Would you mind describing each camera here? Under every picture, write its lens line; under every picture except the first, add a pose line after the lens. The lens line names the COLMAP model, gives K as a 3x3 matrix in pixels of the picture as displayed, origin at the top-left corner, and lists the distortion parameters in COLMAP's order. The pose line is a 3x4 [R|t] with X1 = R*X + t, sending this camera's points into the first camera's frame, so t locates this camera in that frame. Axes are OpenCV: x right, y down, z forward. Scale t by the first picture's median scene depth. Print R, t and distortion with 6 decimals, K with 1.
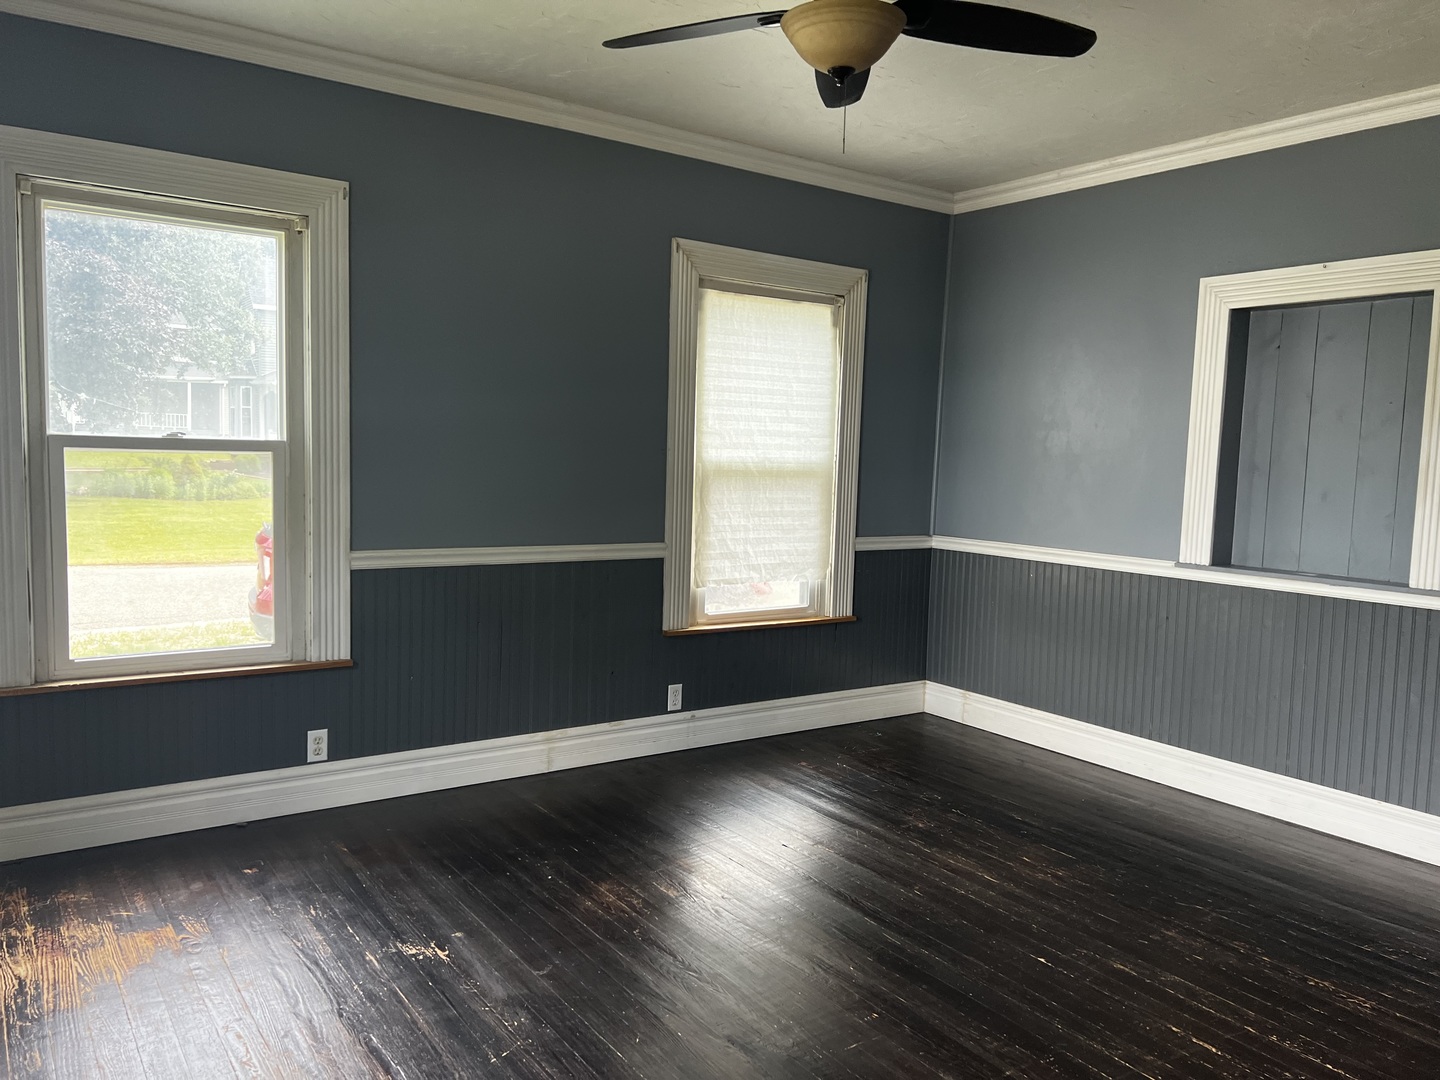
lens RADIAL K [[1104.1, 0, 720.0], [0, 1104.1, 540.0], [0, 0, 1]] dist [0.060475, -0.002696]
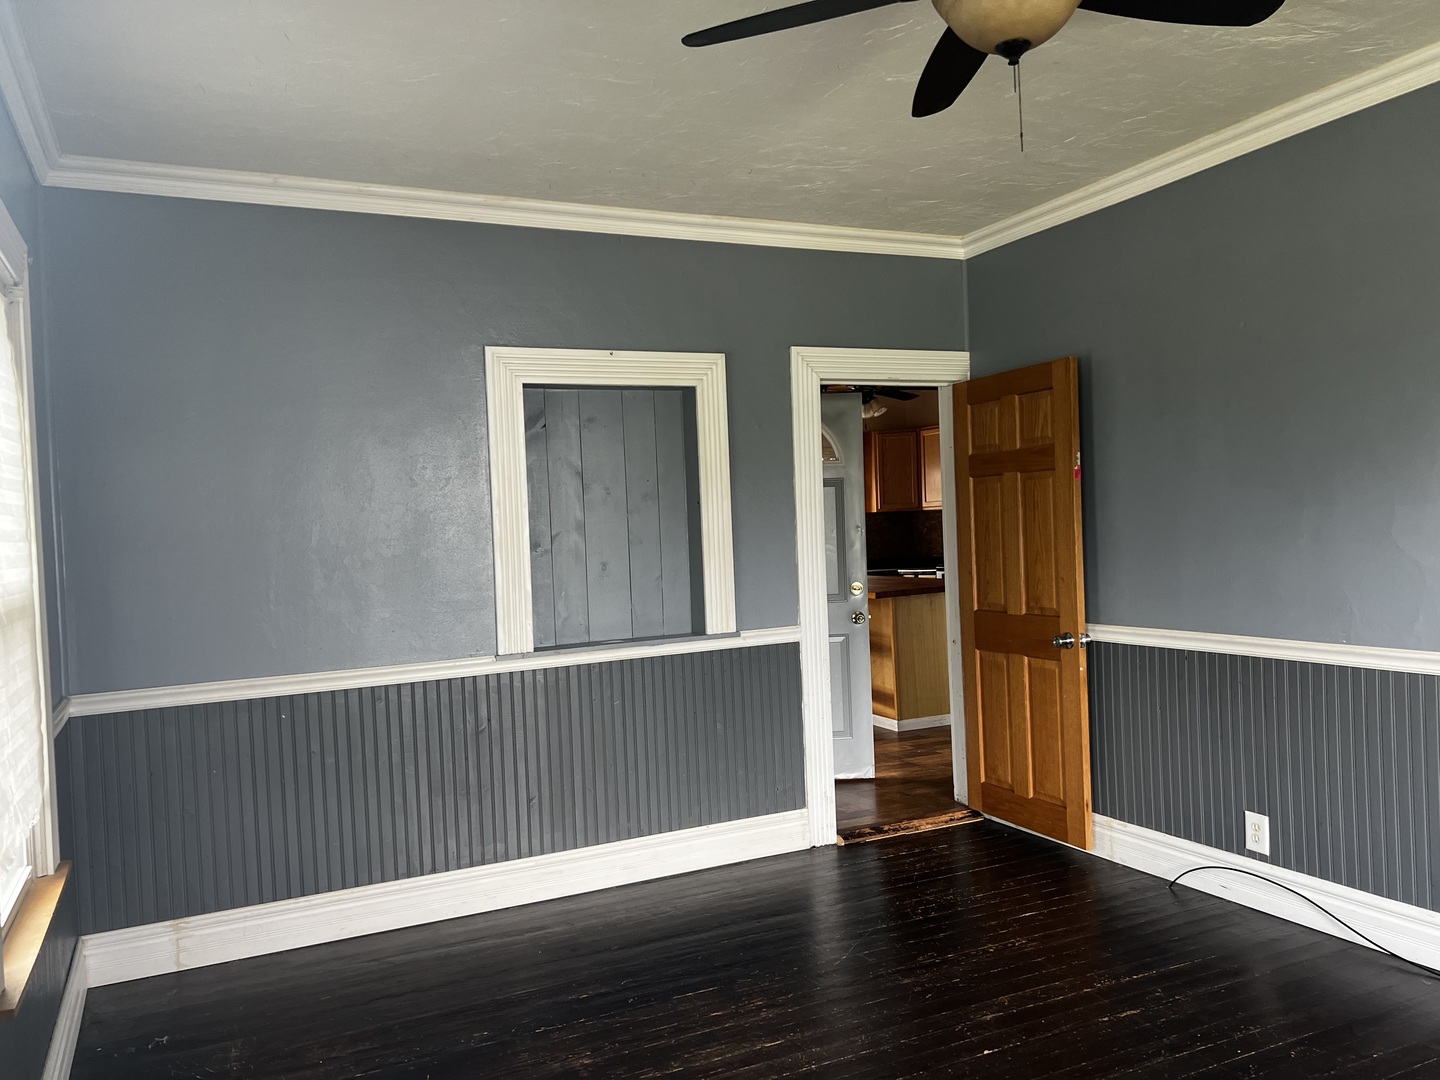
lens RADIAL K [[1094.7, 0, 720.0], [0, 1094.7, 540.0], [0, 0, 1]] dist [0.068560, -0.083255]
pose [[0.167521, -0.049376, 0.984631, -0.457358], [0.132827, 0.990769, 0.027085, -0.077486], [-0.976880, 0.126248, 0.172533, 0.701256]]
